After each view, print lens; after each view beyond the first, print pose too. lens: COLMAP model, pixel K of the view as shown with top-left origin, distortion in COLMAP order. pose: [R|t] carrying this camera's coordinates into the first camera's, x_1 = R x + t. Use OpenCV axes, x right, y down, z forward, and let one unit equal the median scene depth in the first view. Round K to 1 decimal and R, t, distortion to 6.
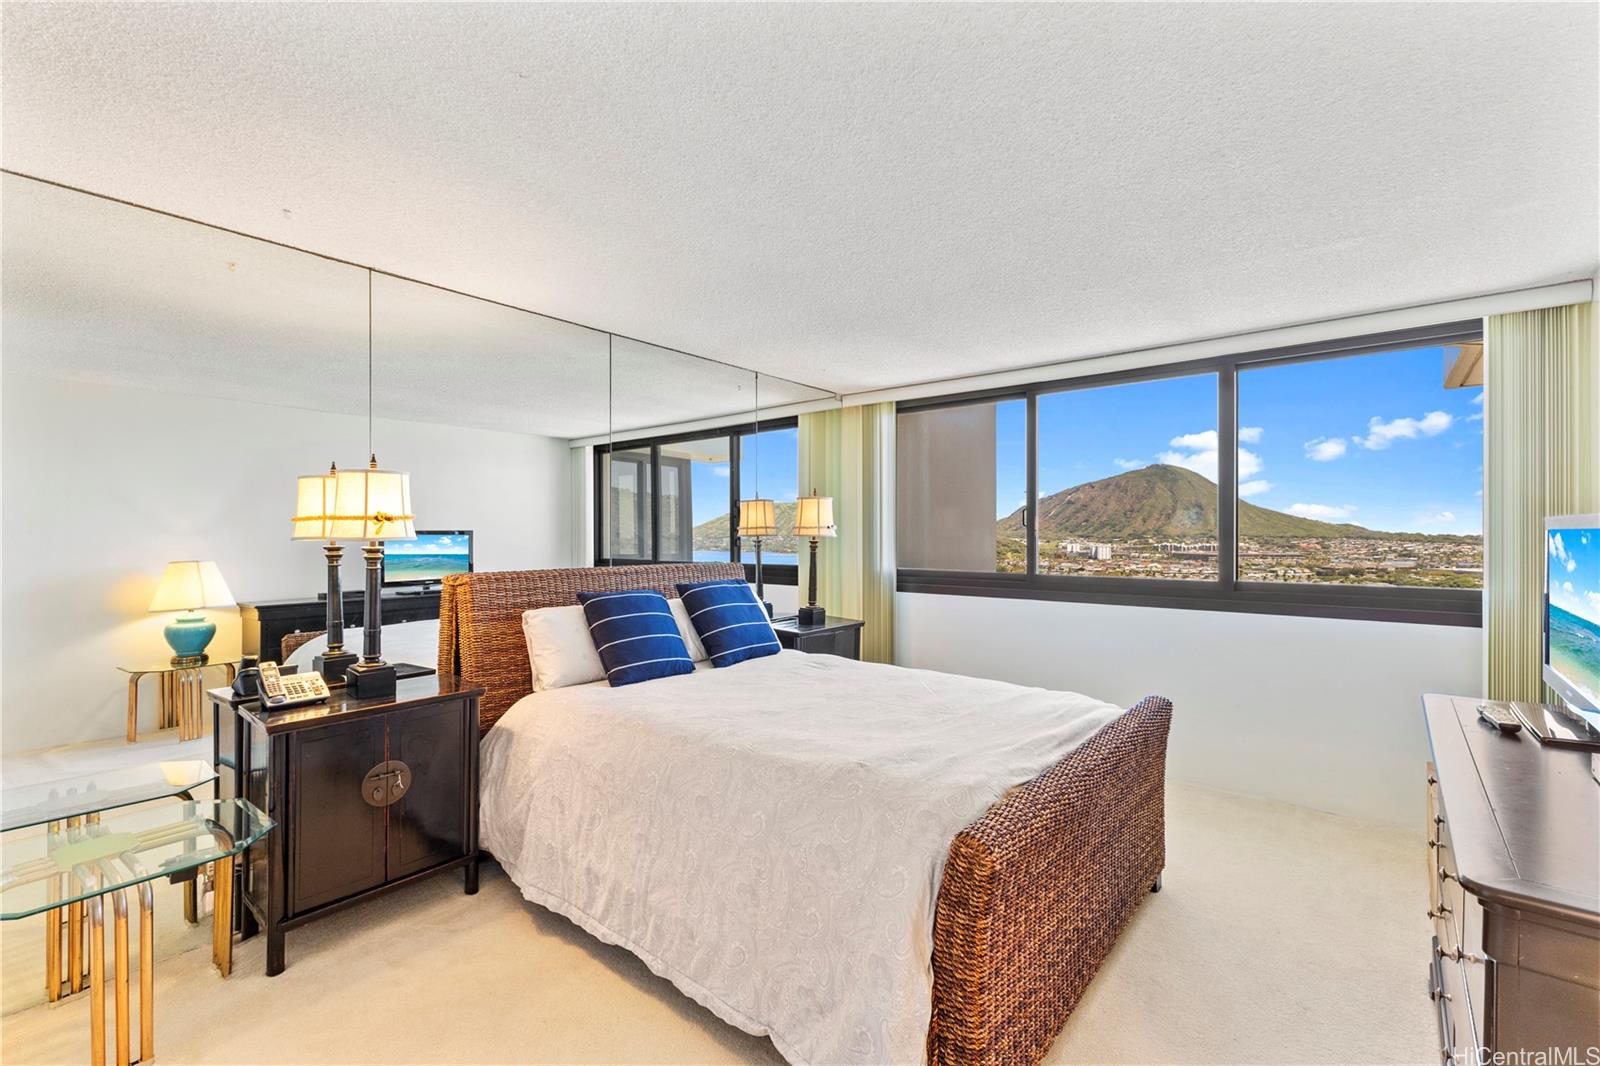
lens RADIAL K [[692.5, 0, 791.6], [0, 692.5, 531.8], [0, 0, 1]] dist [0.001615, -0.000478]
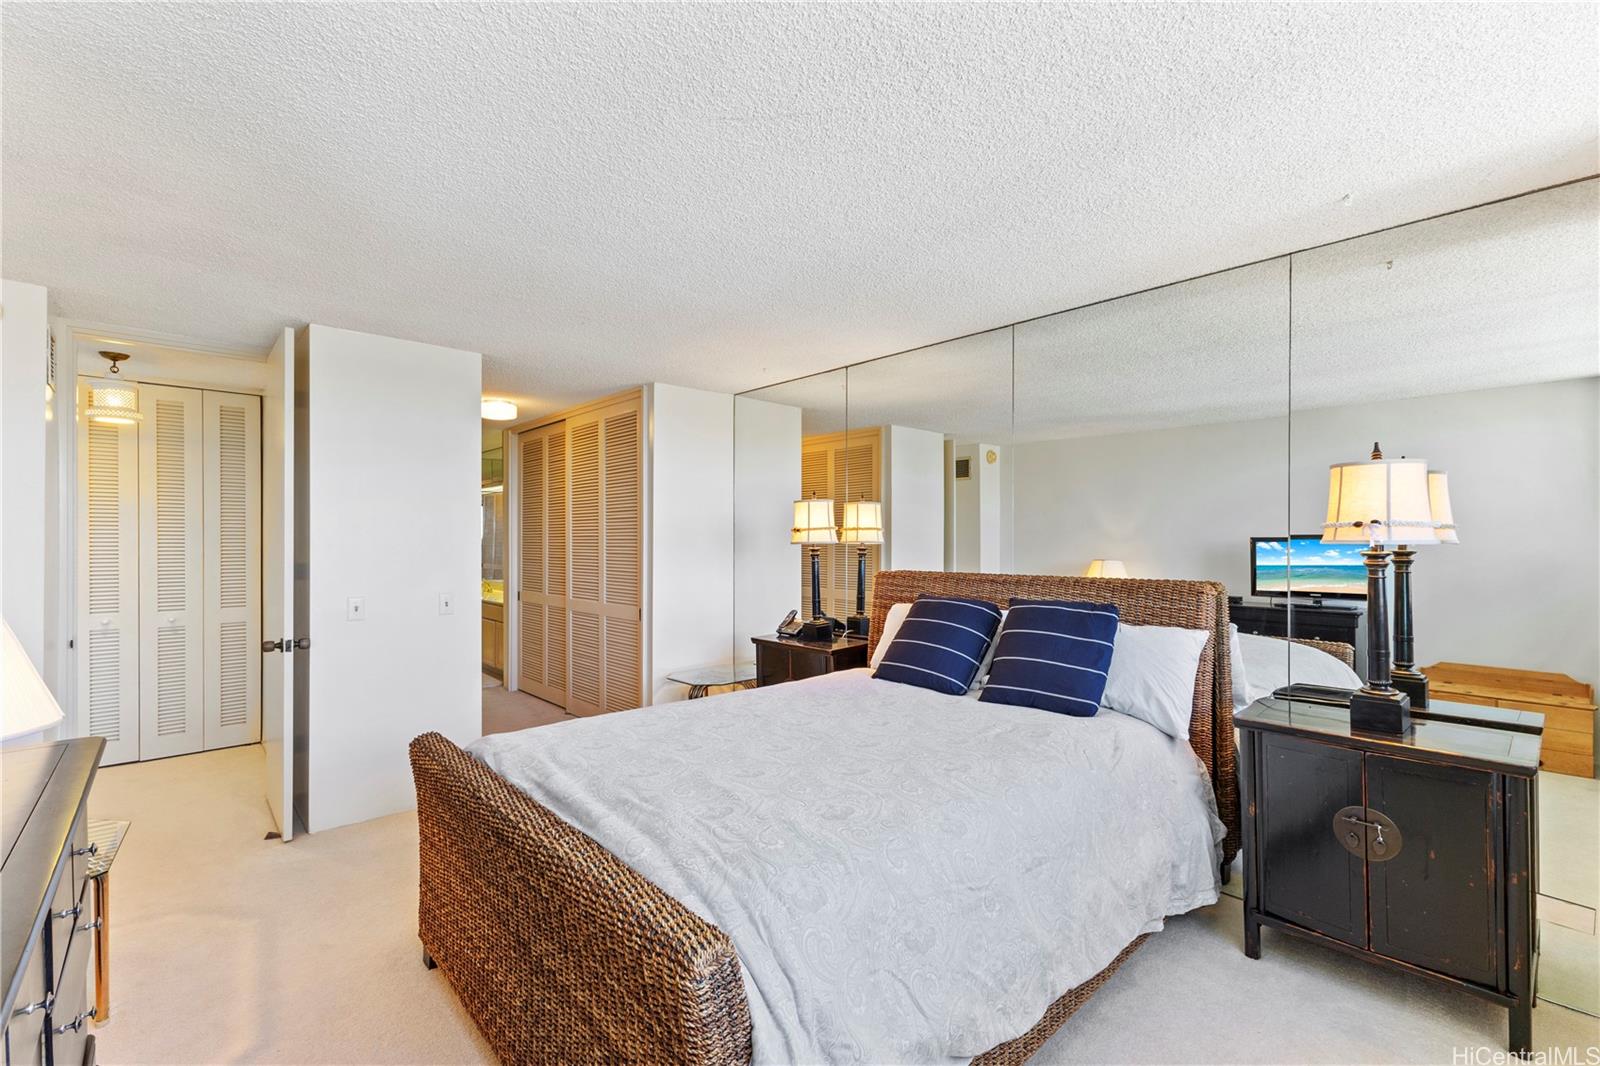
lens RADIAL K [[692.5, 0, 785.2], [0, 692.5, 538.7], [0, 0, 1]] dist [0.001615, -0.000478]
pose [[-0.152863, -0.003268, -0.988242, 0.885159], [0.009546, 0.999943, -0.004784, 0.007443], [0.988201, -0.010165, -0.152823, 1.070168]]
